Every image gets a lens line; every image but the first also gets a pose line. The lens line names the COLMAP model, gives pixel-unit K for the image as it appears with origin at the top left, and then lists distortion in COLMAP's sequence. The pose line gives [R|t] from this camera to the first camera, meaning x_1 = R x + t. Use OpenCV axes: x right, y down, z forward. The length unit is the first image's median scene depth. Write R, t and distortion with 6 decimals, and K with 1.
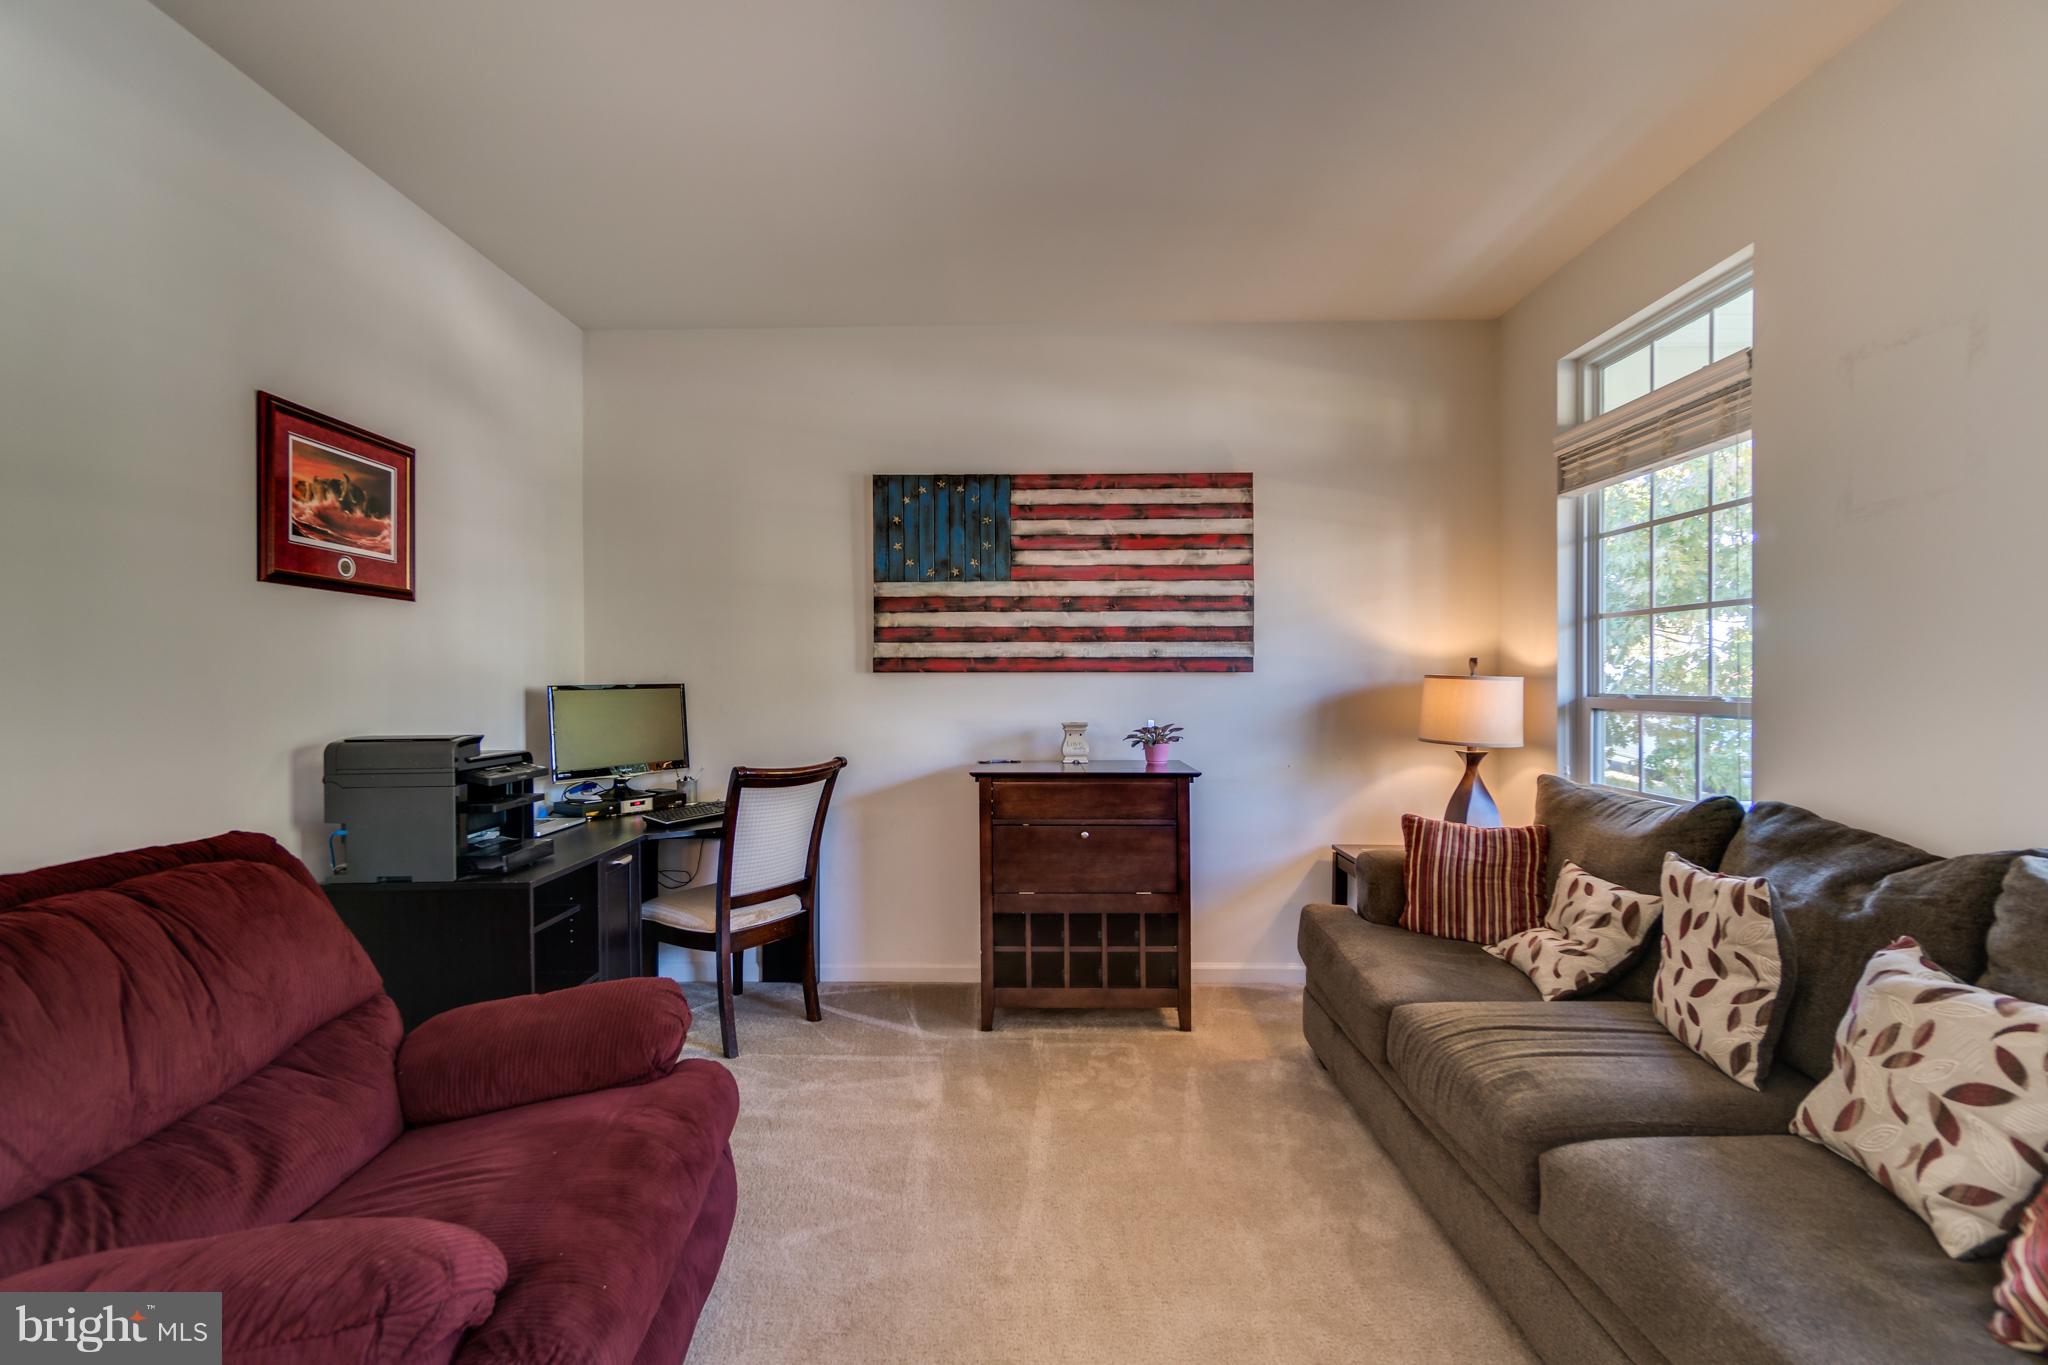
lens RADIAL K [[924.0, 0, 1021.5], [0, 924.0, 679.9], [0, 0, 1]] dist [-0.007496, 0.013444]
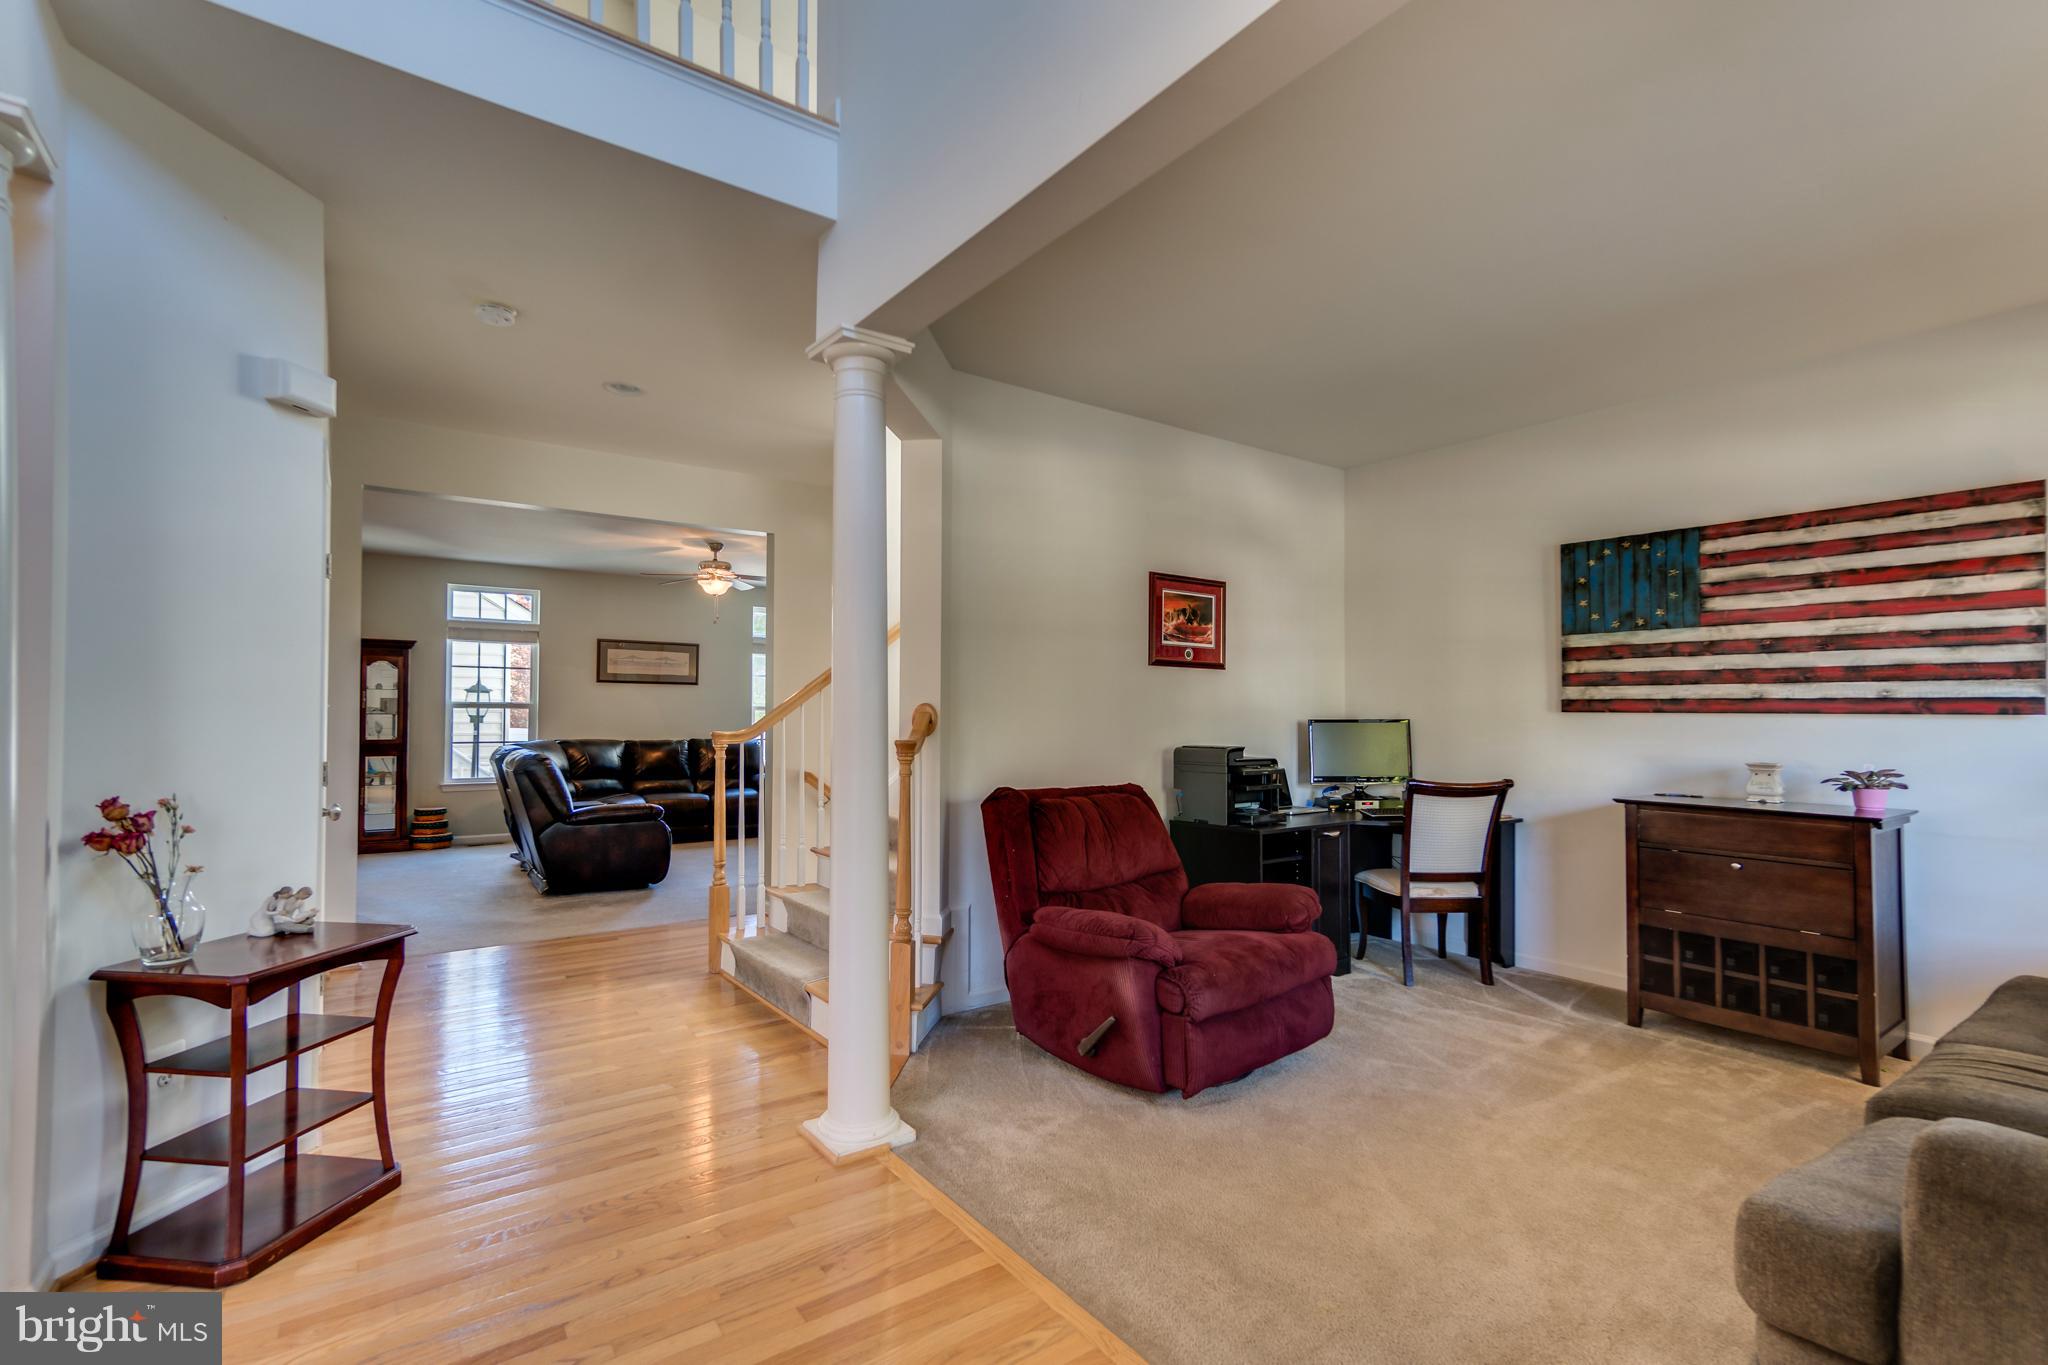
lens RADIAL K [[924.0, 0, 1035.5], [0, 924.0, 710.3], [0, 0, 1]] dist [-0.007496, 0.013444]
pose [[0.623905, 0.005774, -0.781479, 0.395648], [-0.009624, 0.999954, -0.000295, -0.004031], [0.781441, 0.007704, 0.623932, -0.298432]]
